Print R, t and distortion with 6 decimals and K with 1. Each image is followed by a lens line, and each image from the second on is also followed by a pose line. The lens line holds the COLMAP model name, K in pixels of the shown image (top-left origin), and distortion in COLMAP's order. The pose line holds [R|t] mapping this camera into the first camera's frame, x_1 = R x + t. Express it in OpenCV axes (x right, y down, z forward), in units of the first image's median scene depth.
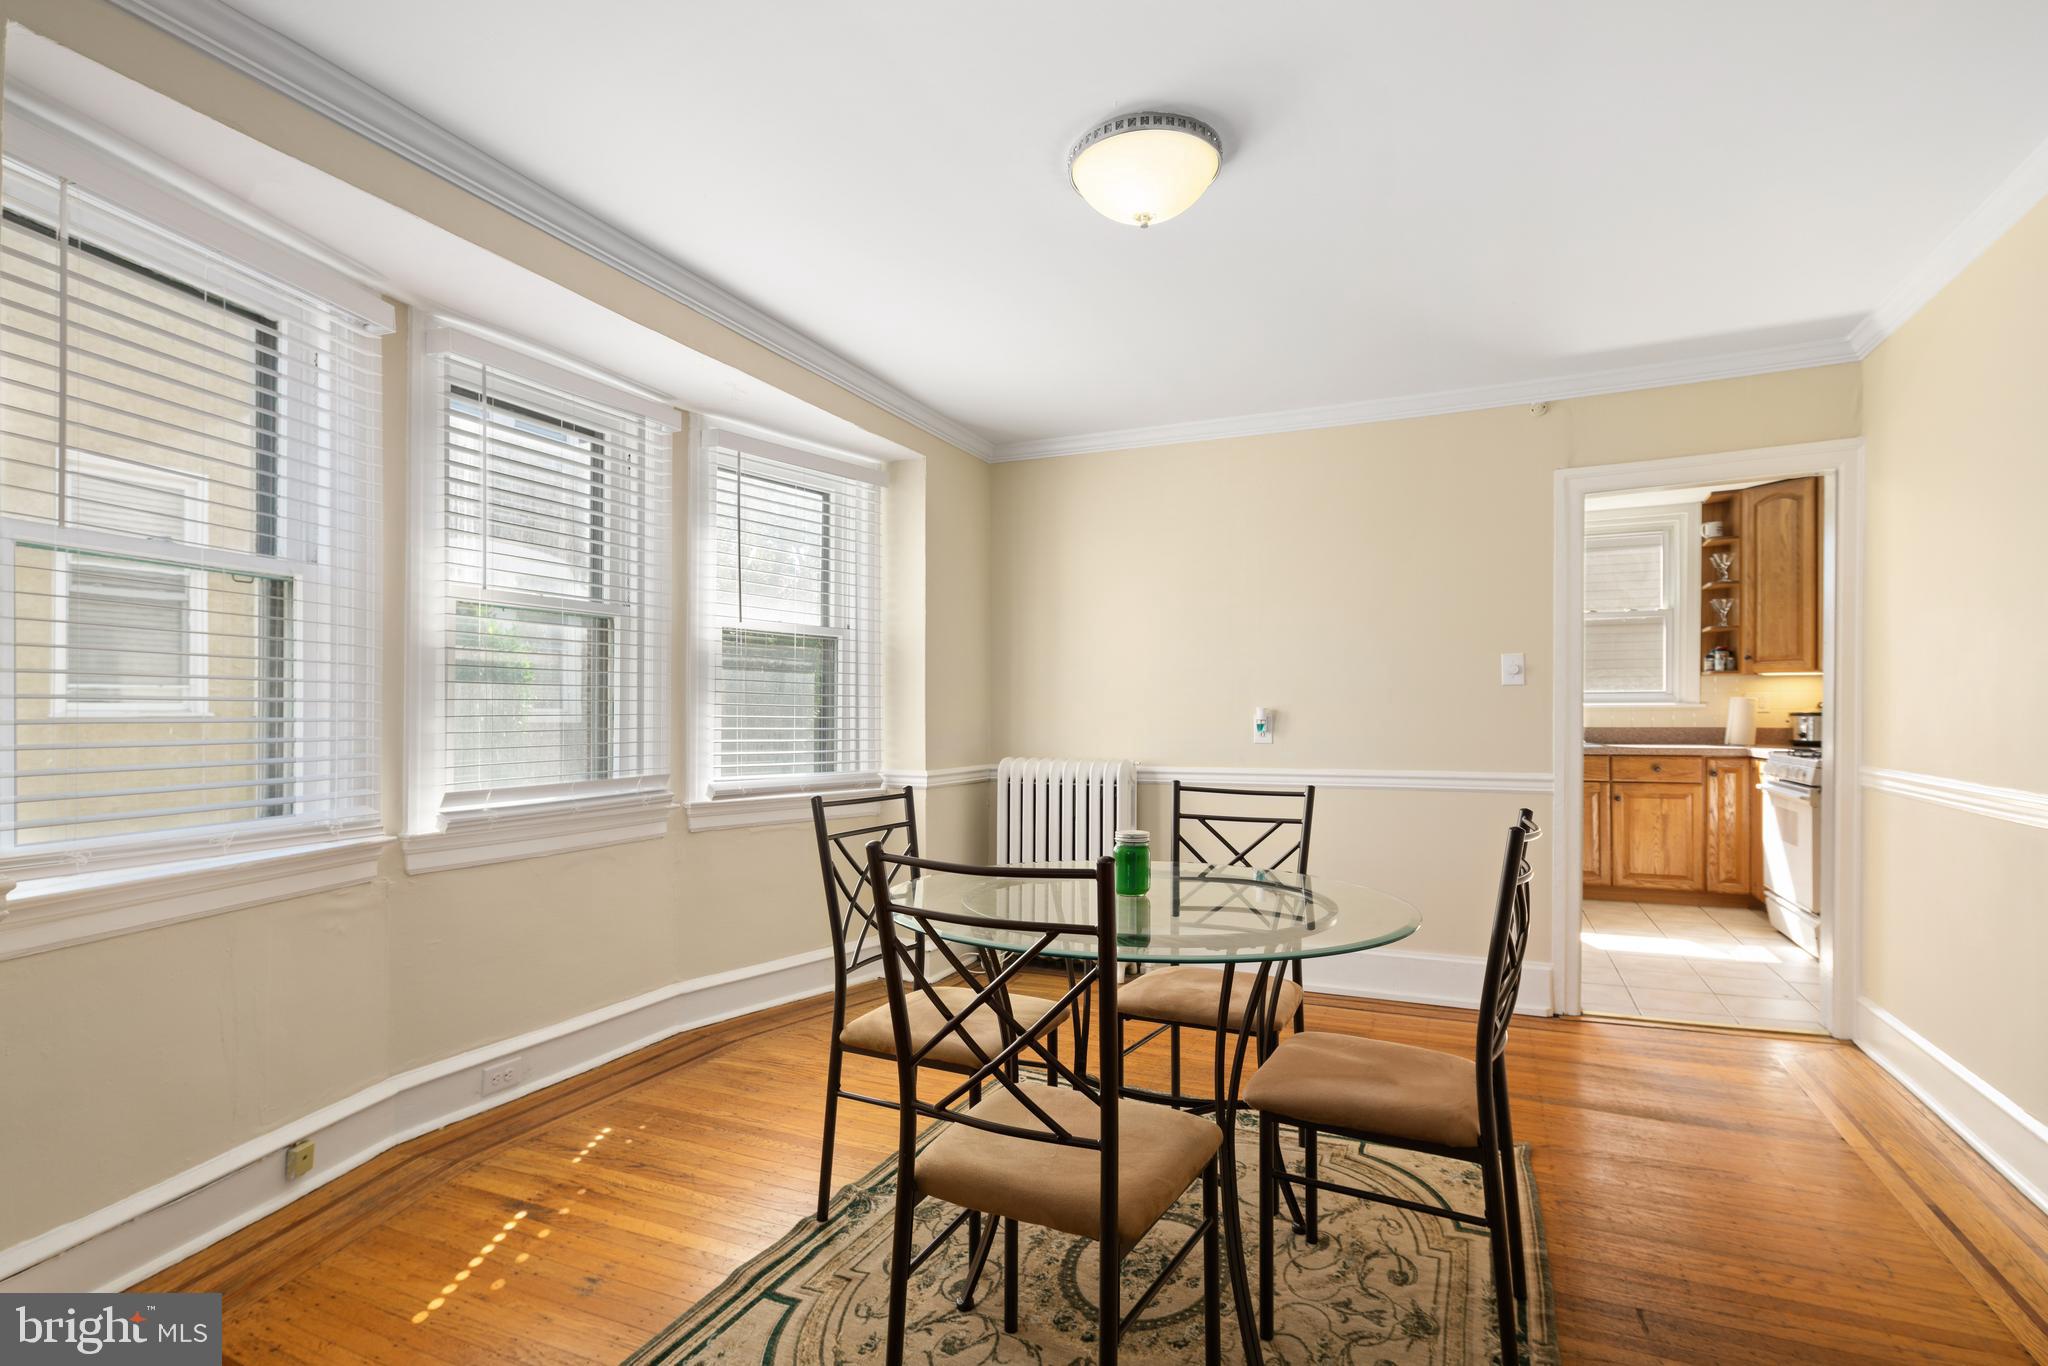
lens RADIAL K [[998.5, 0, 1020.5], [0, 998.5, 702.6], [0, 0, 1]] dist [0.001011, 0.000036]
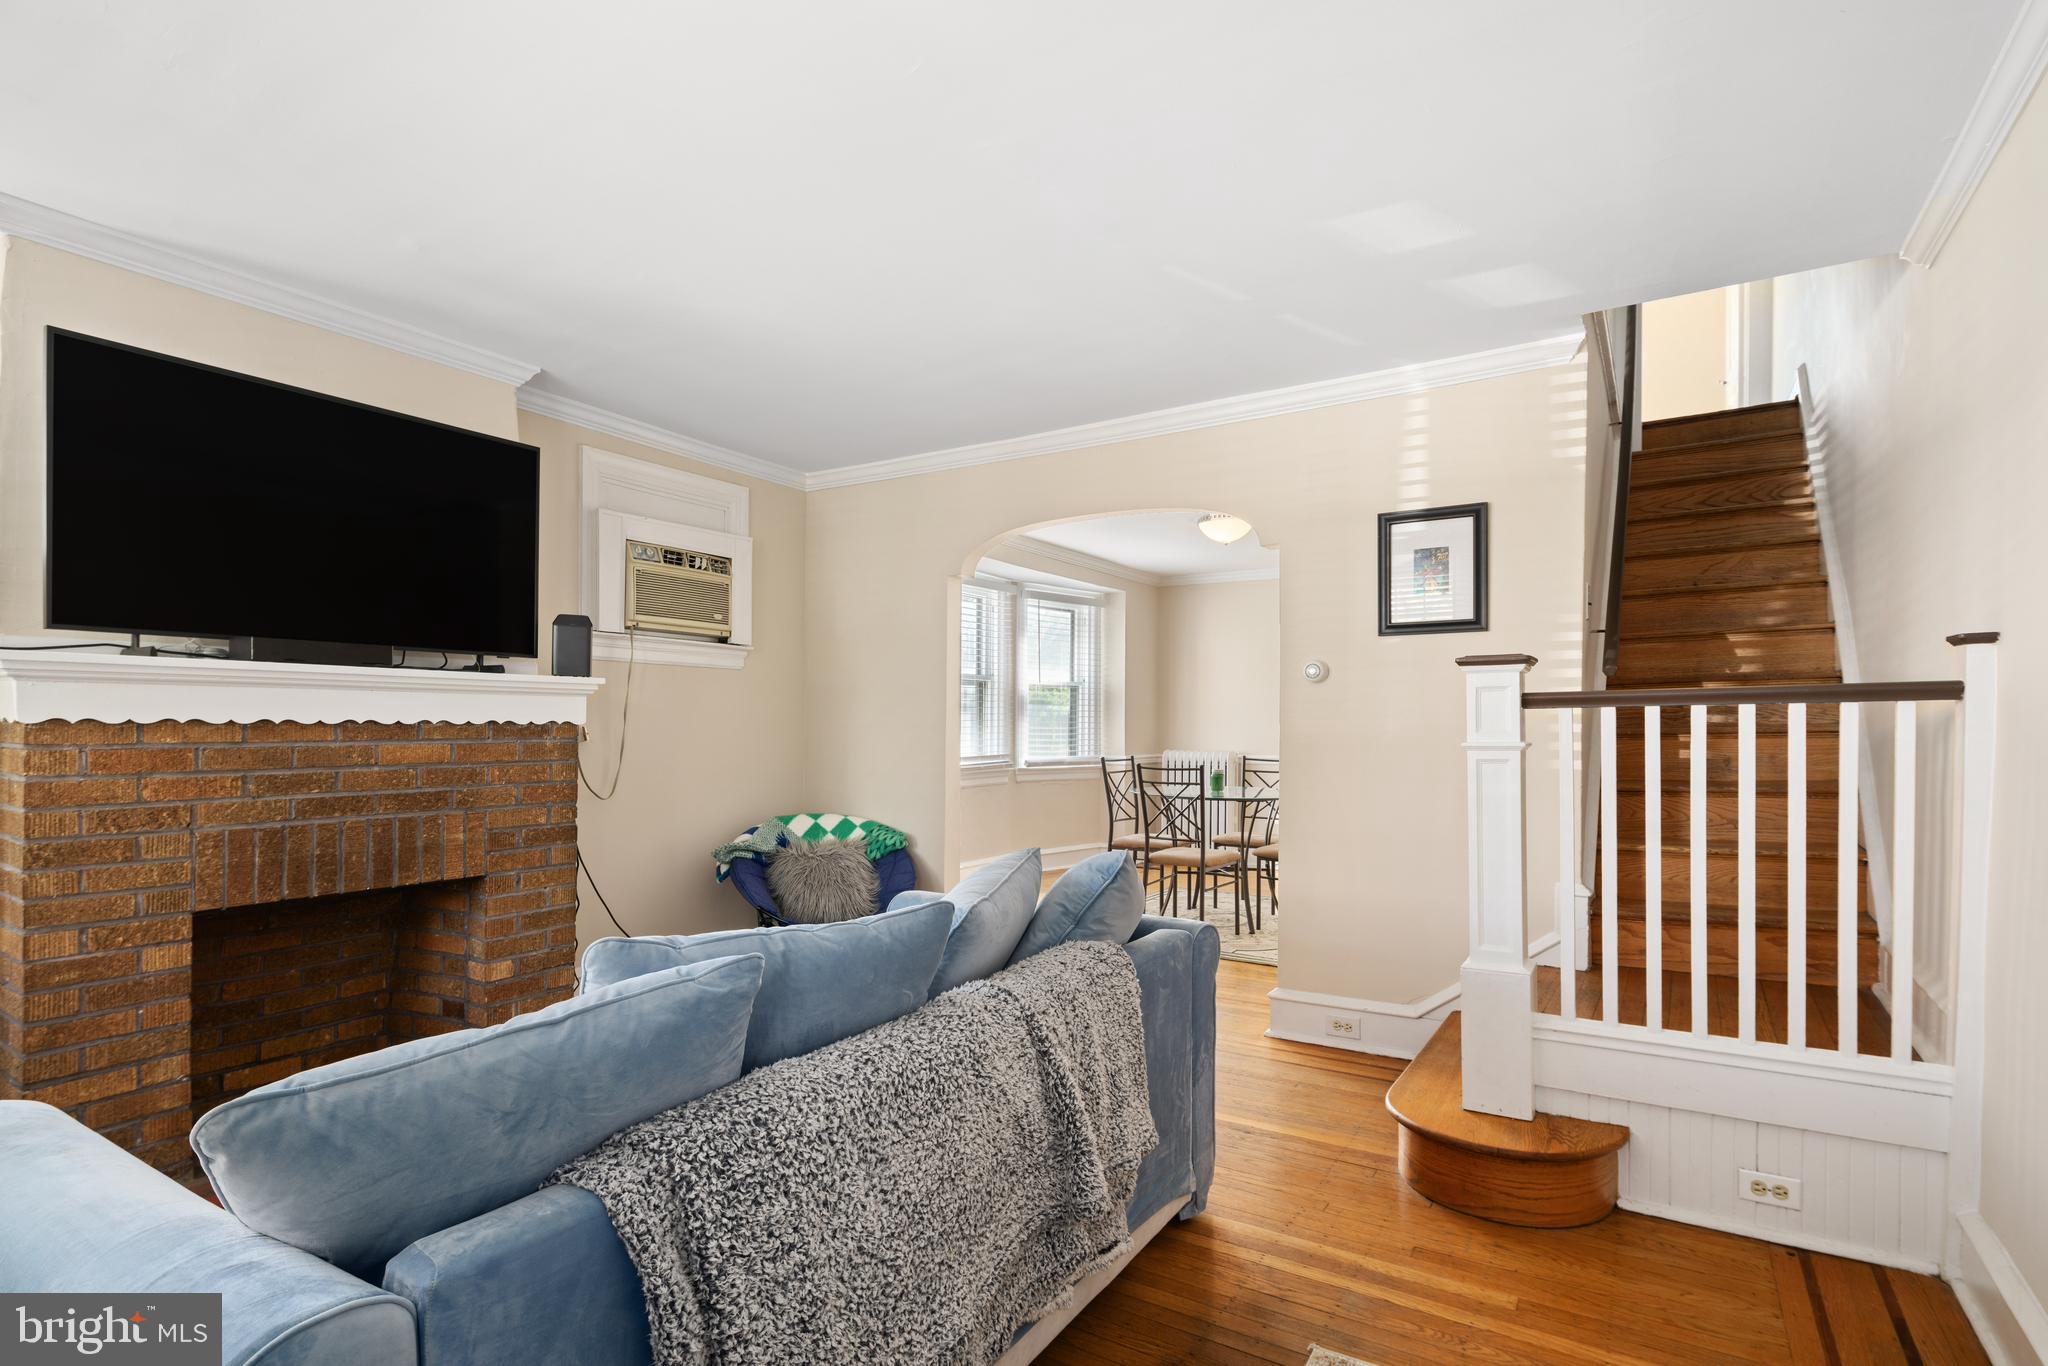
lens RADIAL K [[998.5, 0, 1024.3], [0, 998.5, 700.3], [0, 0, 1]] dist [0.001011, 0.000036]
pose [[0.989857, -0.003725, -0.142016, -0.019367], [0.003417, 0.999991, -0.002413, -0.043124], [0.142024, 0.001903, 0.989861, -1.241468]]
